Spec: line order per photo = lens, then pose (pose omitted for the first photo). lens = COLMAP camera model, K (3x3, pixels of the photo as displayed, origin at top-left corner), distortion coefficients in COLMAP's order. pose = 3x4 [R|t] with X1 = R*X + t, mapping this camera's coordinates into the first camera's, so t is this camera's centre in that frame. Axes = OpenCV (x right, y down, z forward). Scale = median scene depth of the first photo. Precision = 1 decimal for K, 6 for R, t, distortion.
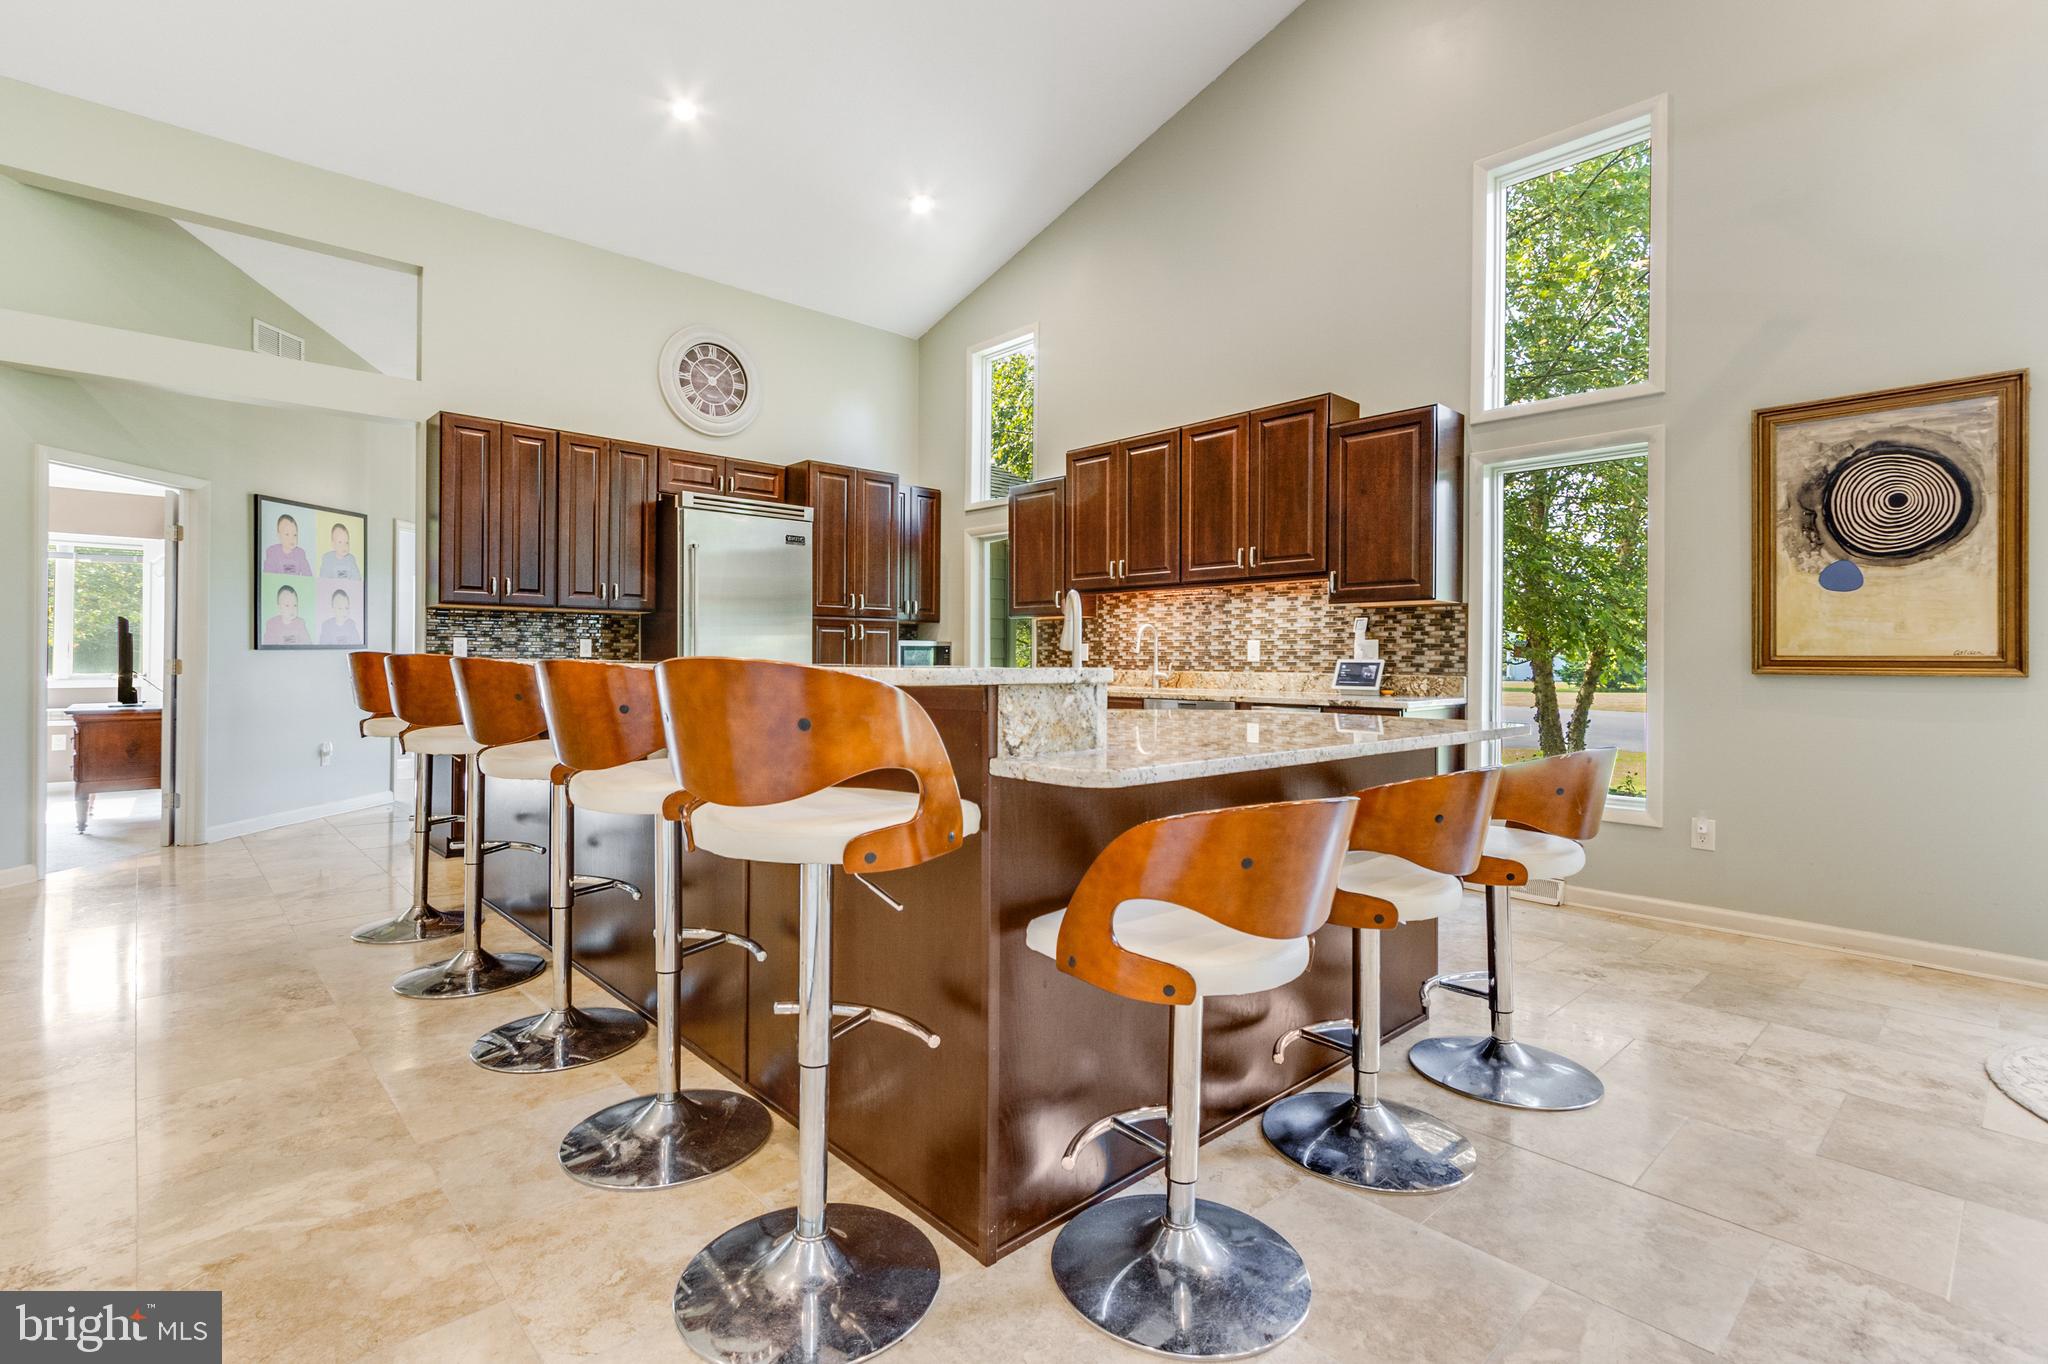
lens RADIAL K [[953.5, 0, 991.0], [0, 953.5, 656.4], [0, 0, 1]] dist [0.002497, -0.000408]
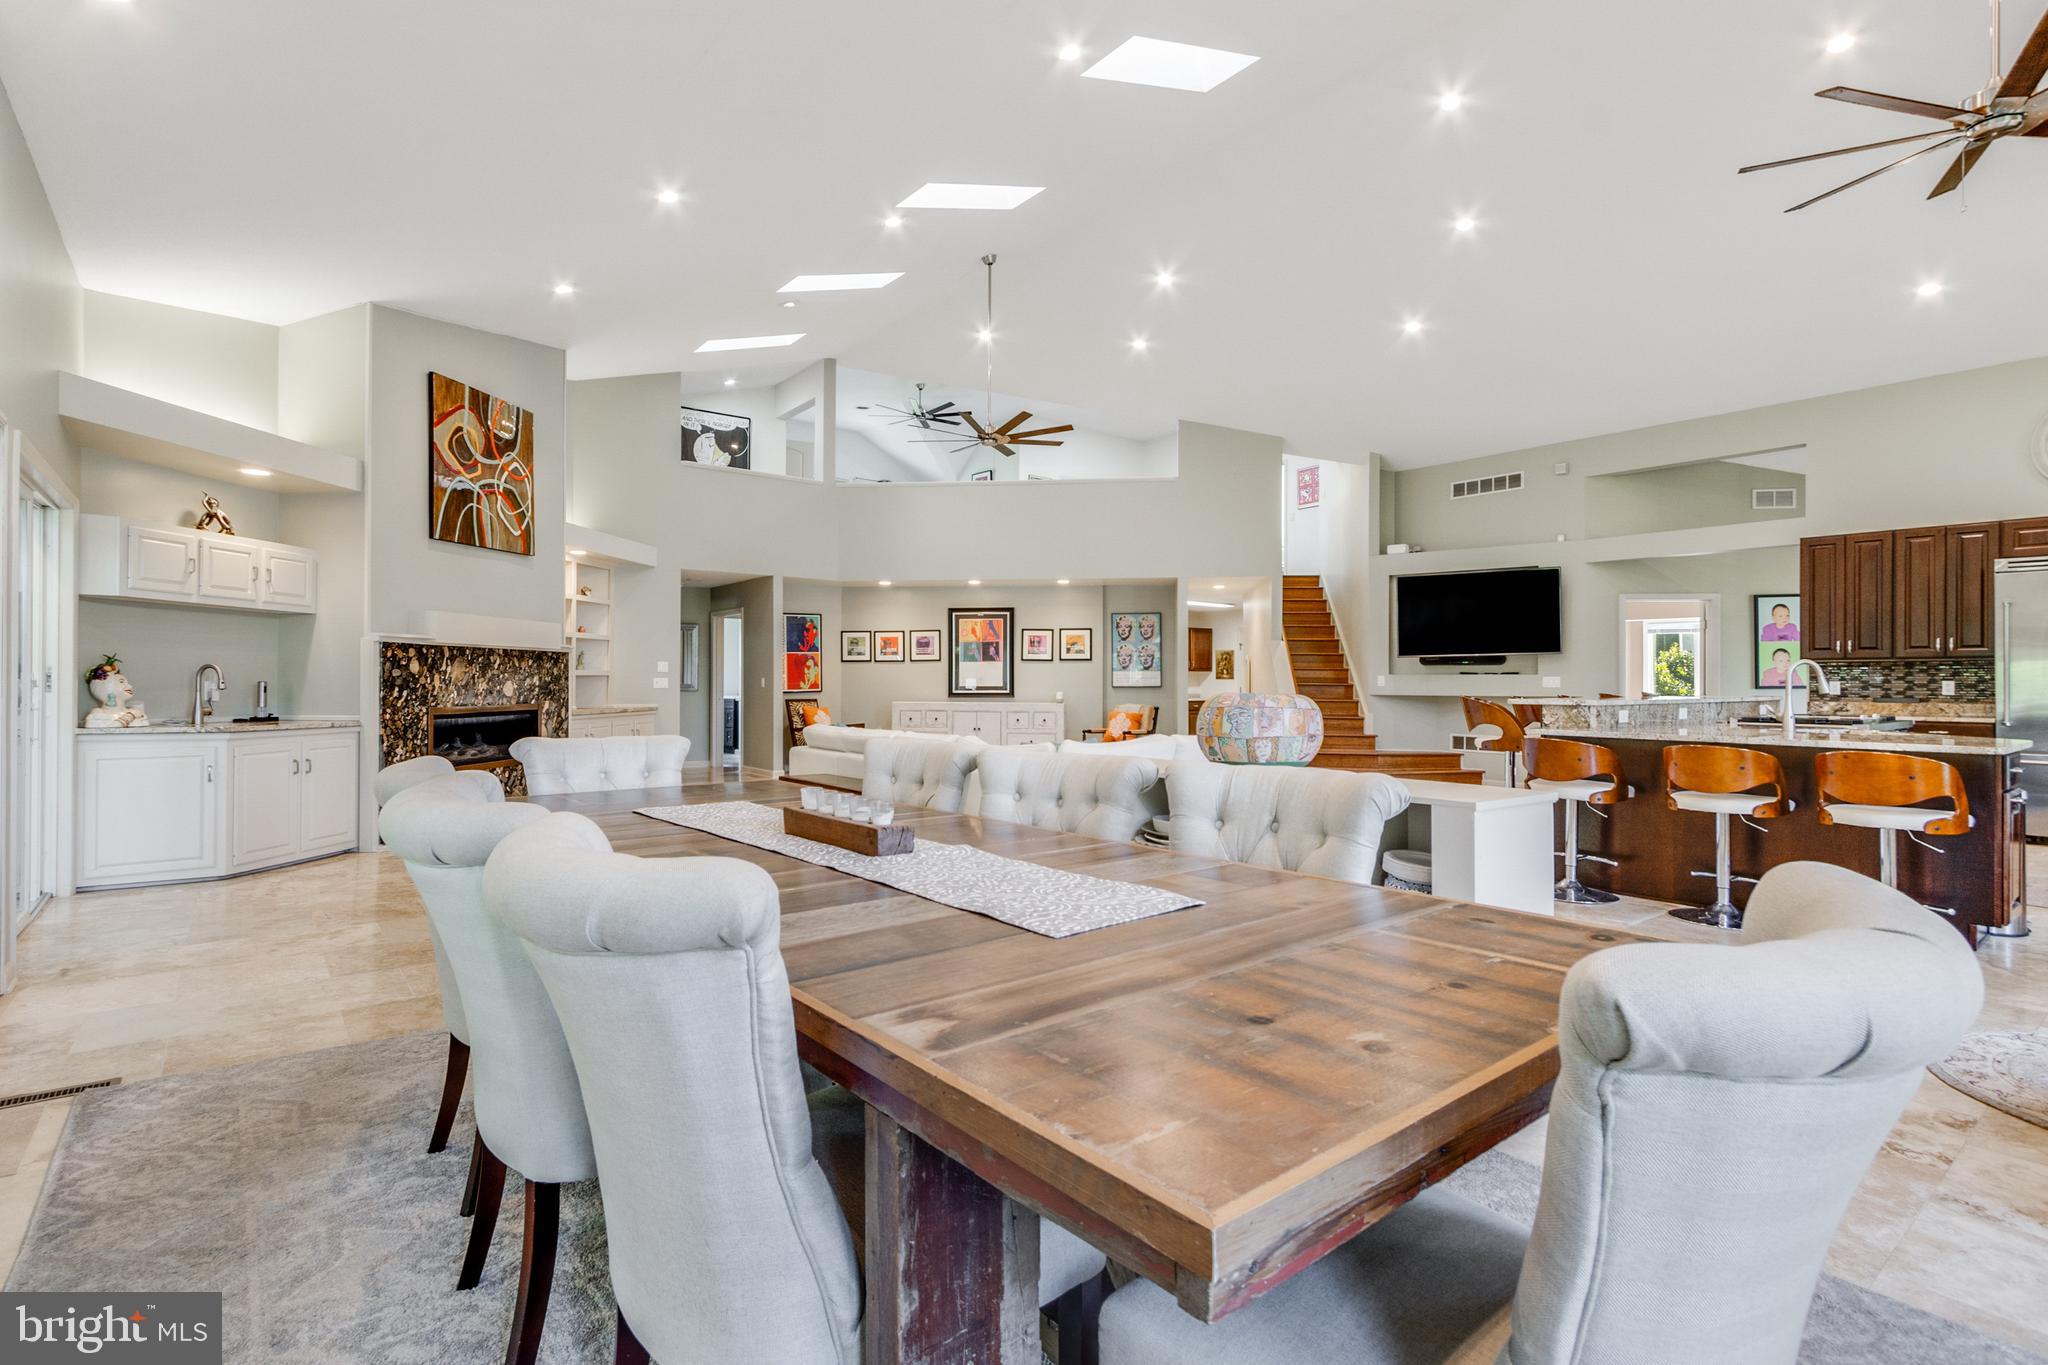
lens RADIAL K [[996.5, 0, 985.3], [0, 996.5, 677.3], [0, 0, 1]] dist [0.018607, 0.000009]
pose [[-0.079929, -0.011158, -0.996738, 1.143455], [0.000109, 0.999937, -0.011202, -0.008797], [0.996801, -0.001004, -0.079923, -0.198134]]
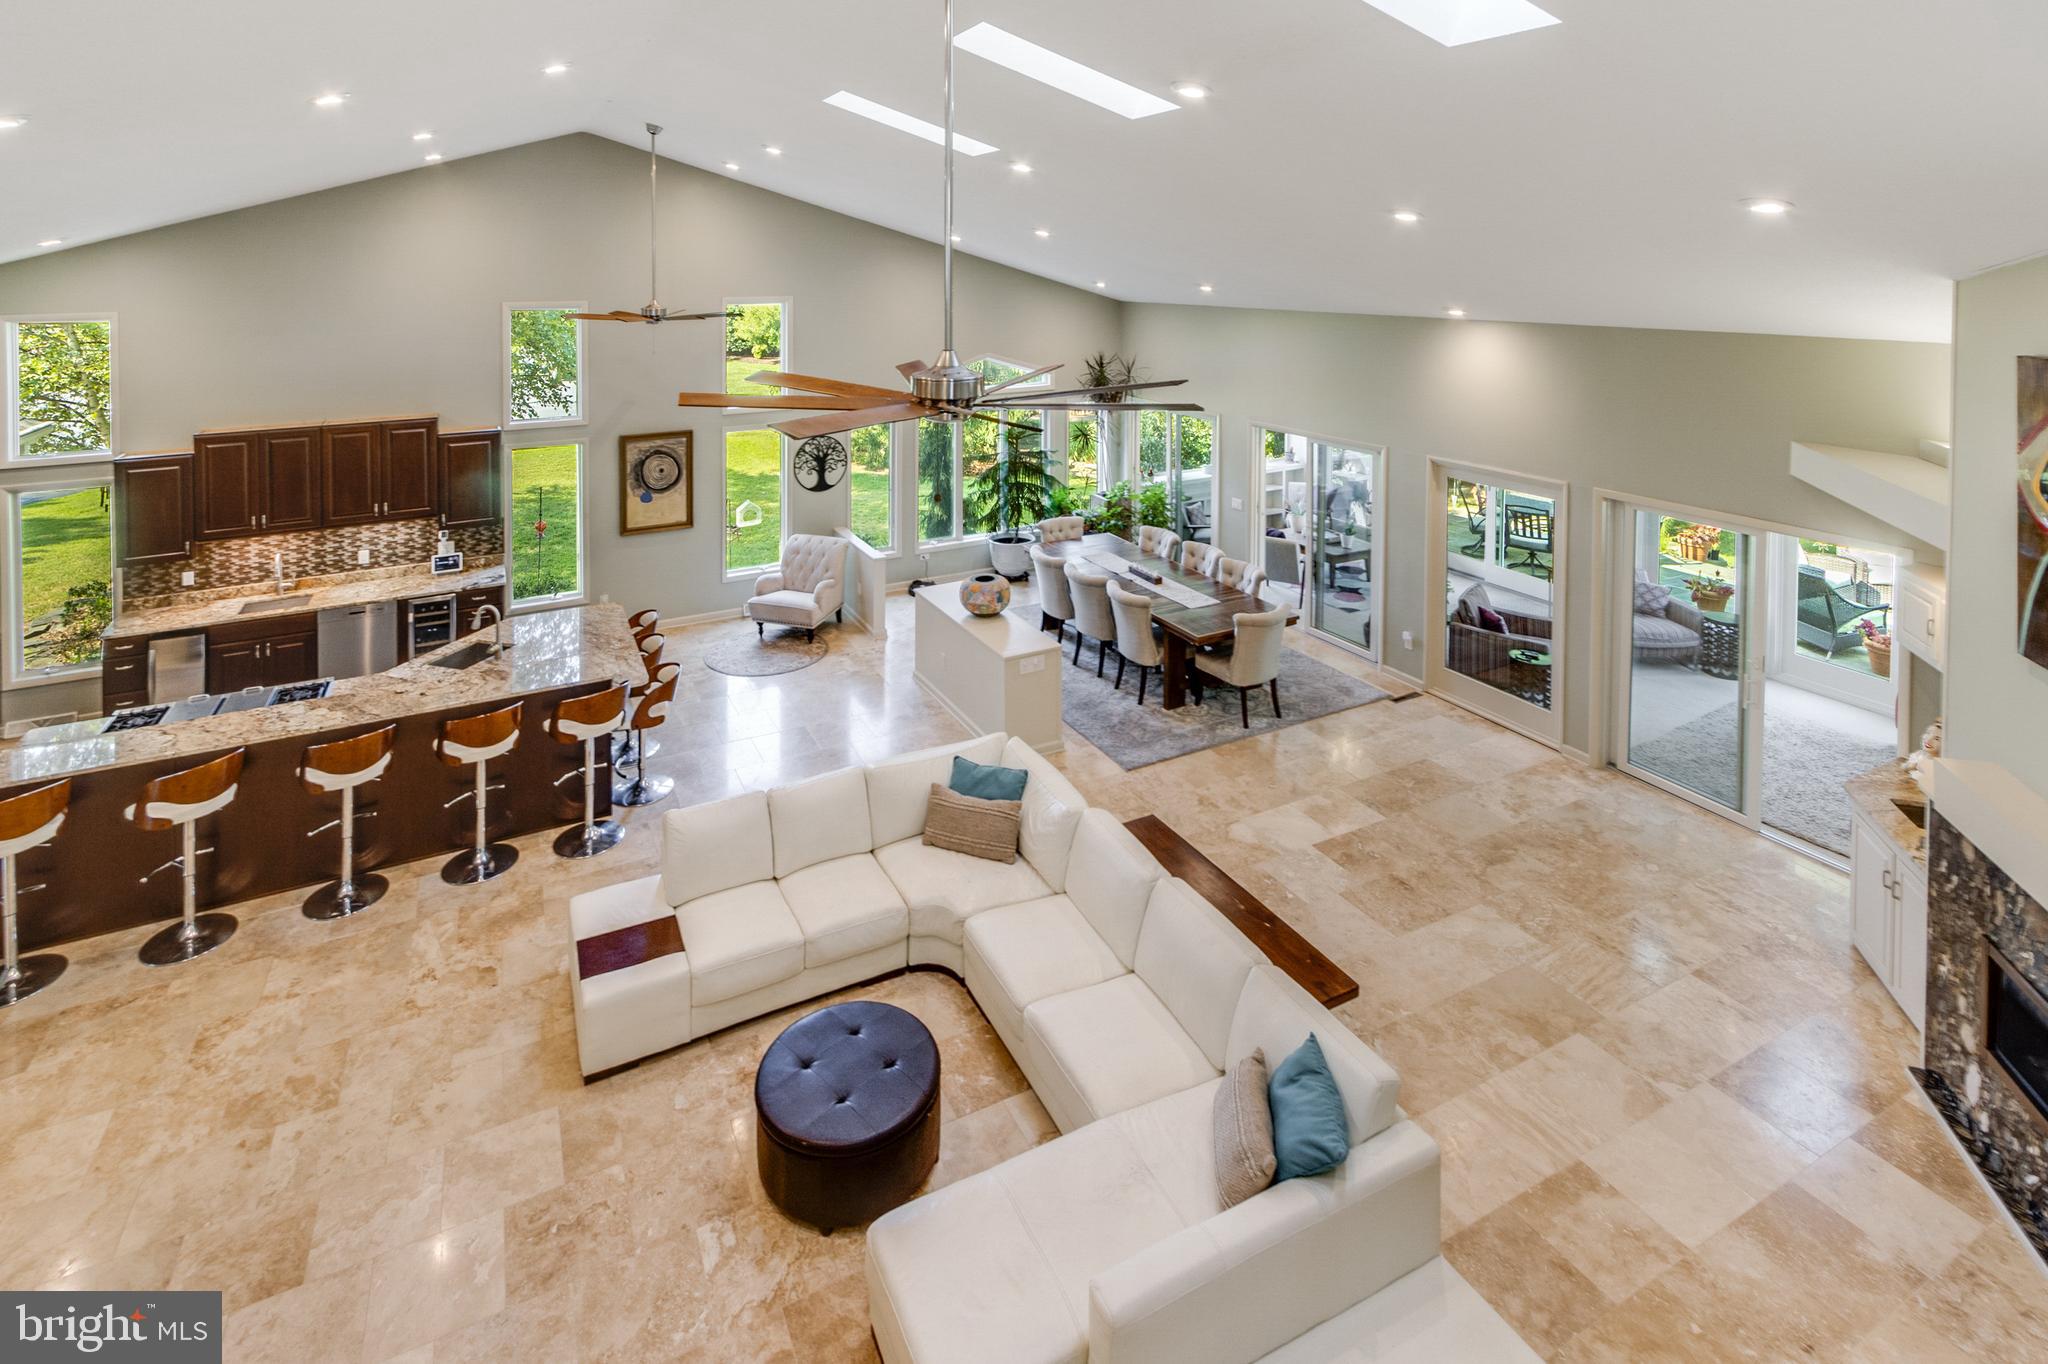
lens RADIAL K [[1023.8, 0, 1003.7], [0, 1023.8, 277.0], [0, 0, 1]] dist [0.005674, -0.001583]
pose [[0.252767, -0.028633, 0.967103, -1.135300], [-0.000558, 0.999558, 0.029739, -0.539067], [-0.967527, -0.008057, 0.252639, -0.501265]]
